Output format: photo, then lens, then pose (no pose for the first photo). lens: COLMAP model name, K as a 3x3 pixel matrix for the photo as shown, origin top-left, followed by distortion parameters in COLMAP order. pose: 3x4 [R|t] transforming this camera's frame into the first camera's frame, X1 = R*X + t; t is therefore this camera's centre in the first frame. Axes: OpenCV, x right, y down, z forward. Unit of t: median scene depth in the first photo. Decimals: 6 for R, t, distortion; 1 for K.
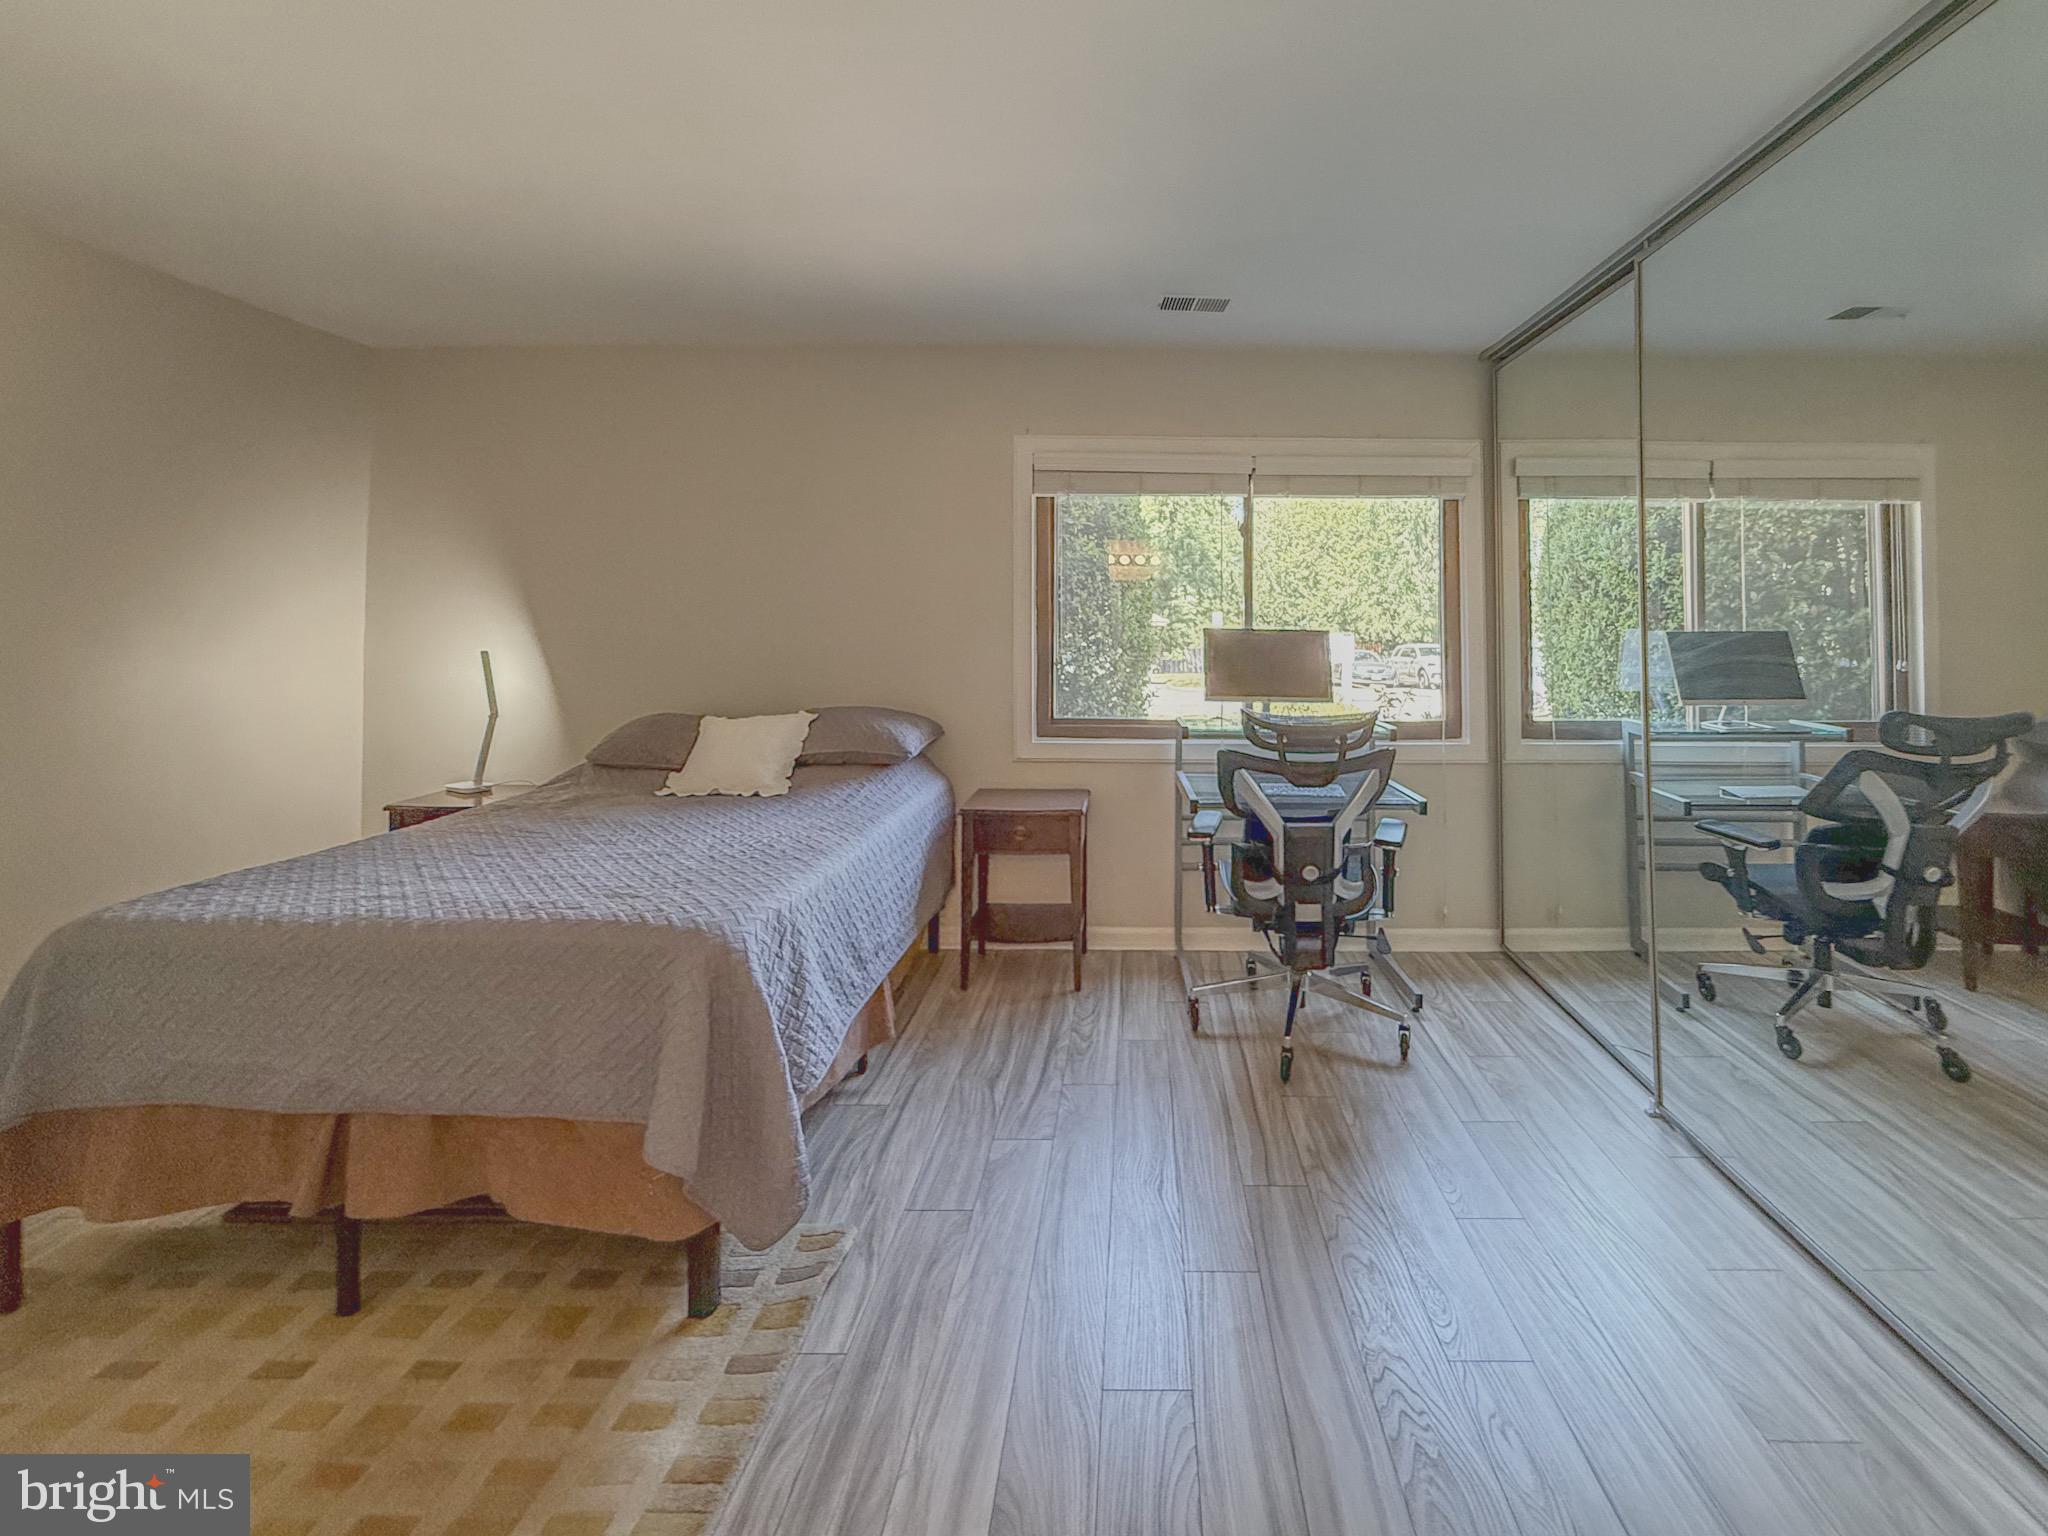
lens RADIAL K [[842.6, 0, 1024.0], [0, 842.6, 576.1], [0, 0, 1]] dist [0.000169, -0.000197]
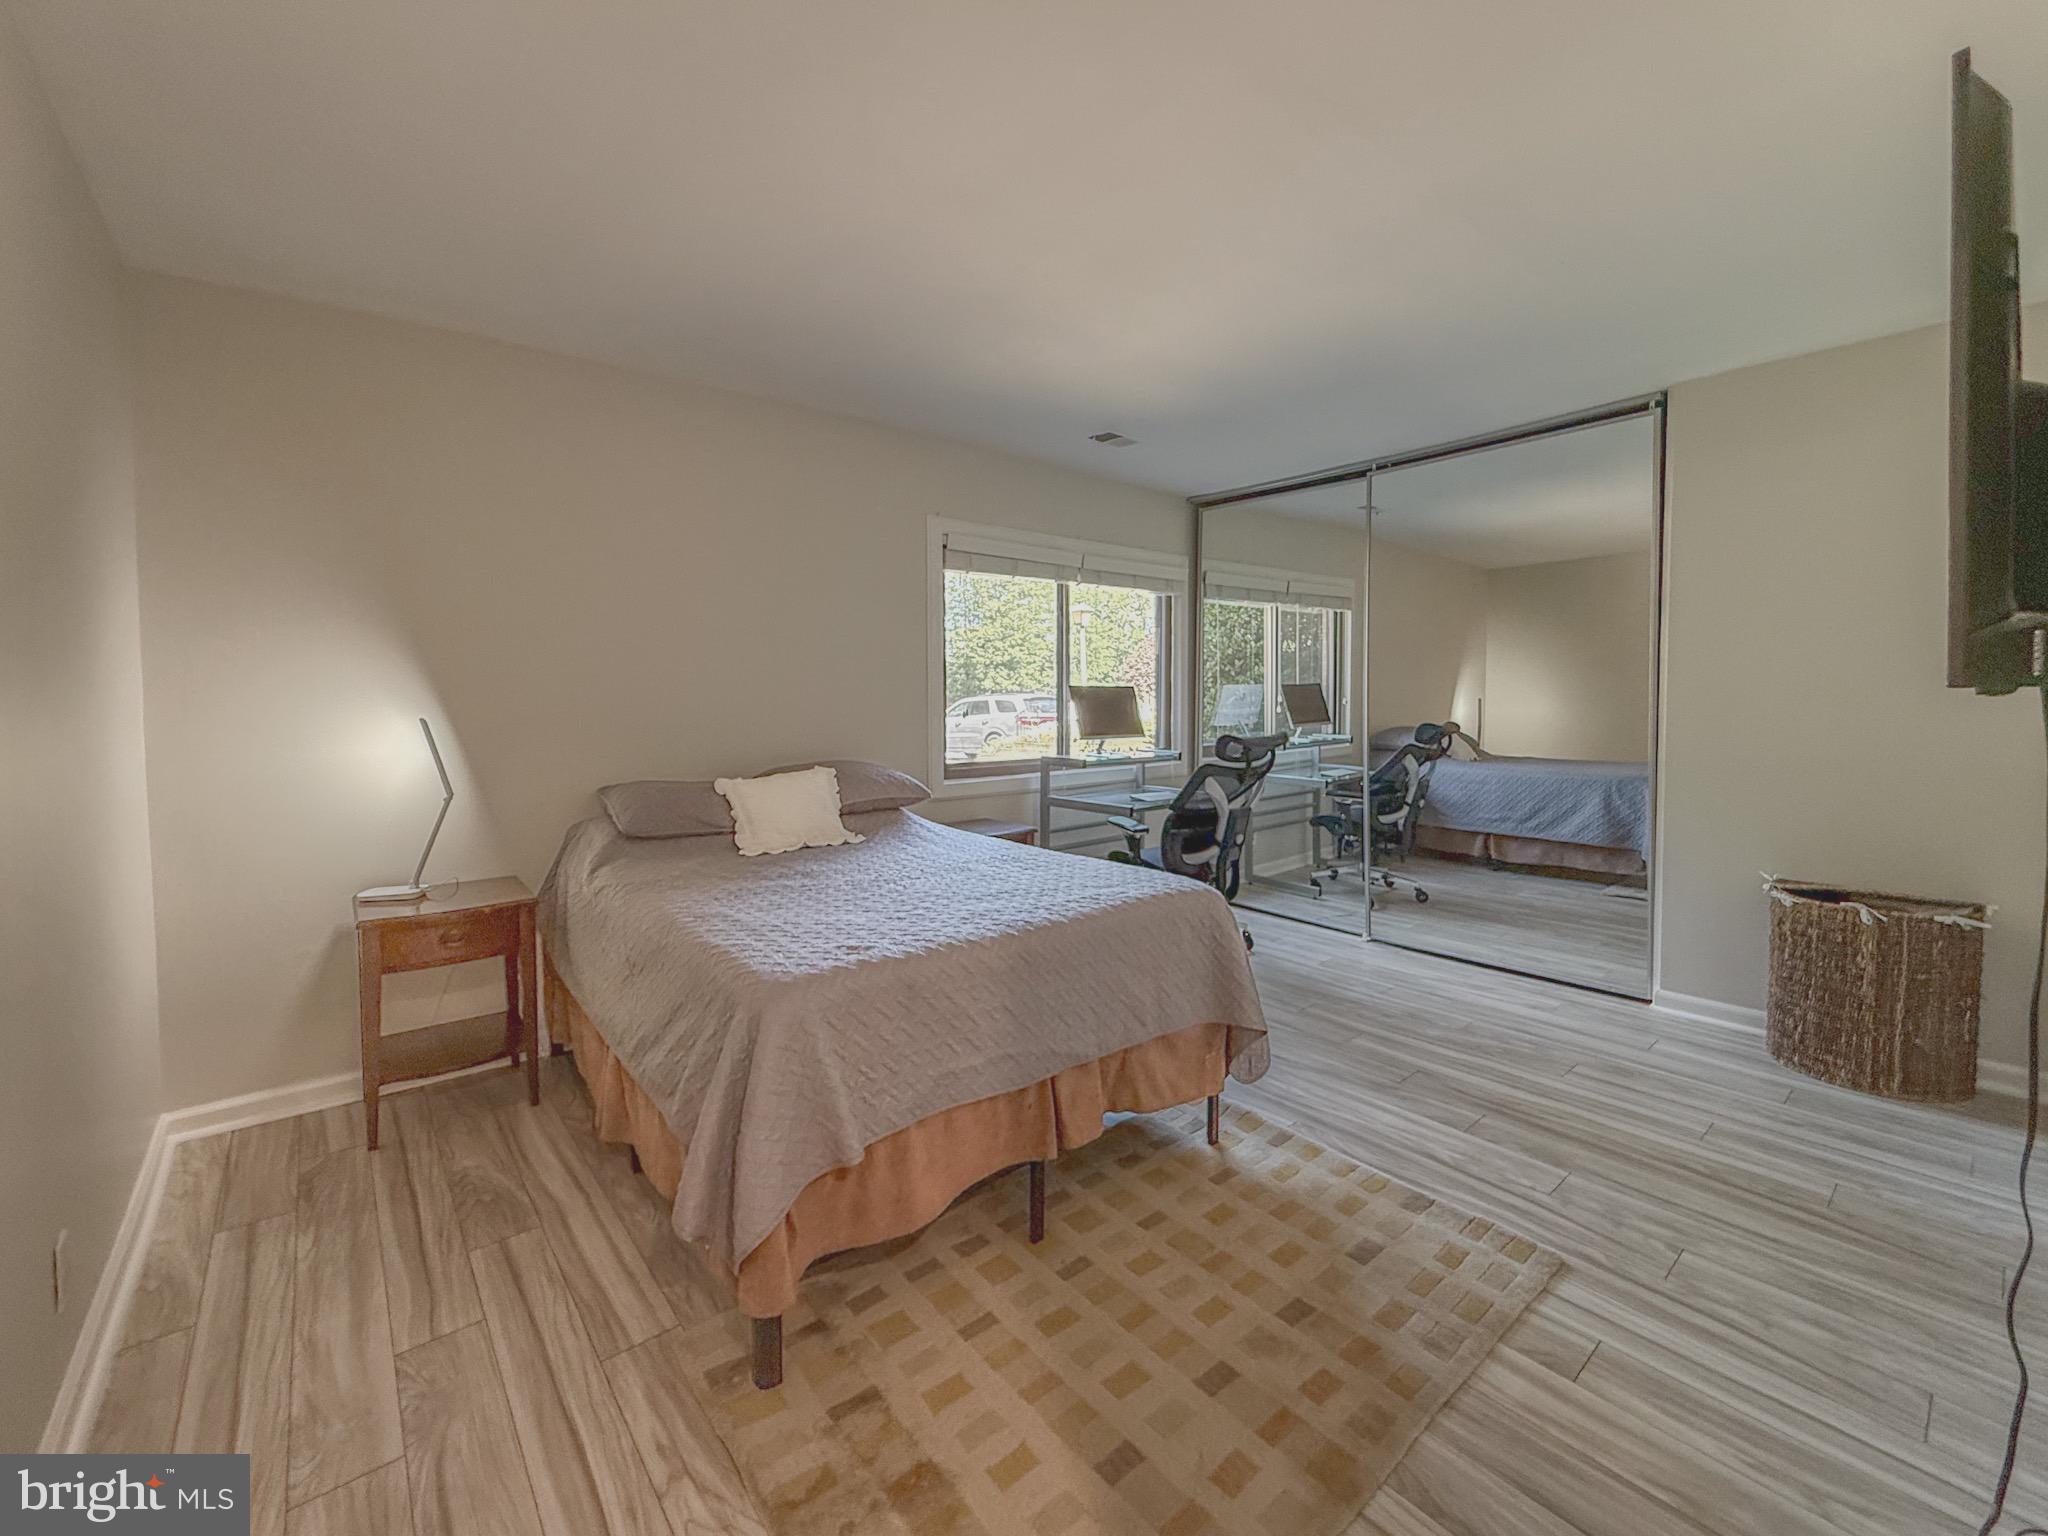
lens RADIAL K [[832.5, 0, 1019.8], [0, 832.5, 674.6], [0, 0, 1]] dist [-0.001559, -0.000240]
pose [[0.786178, -0.001069, 0.617999, -0.597153], [-0.023844, 0.999201, 0.032062, 0.006416], [-0.617540, -0.039942, 0.785525, 0.036463]]
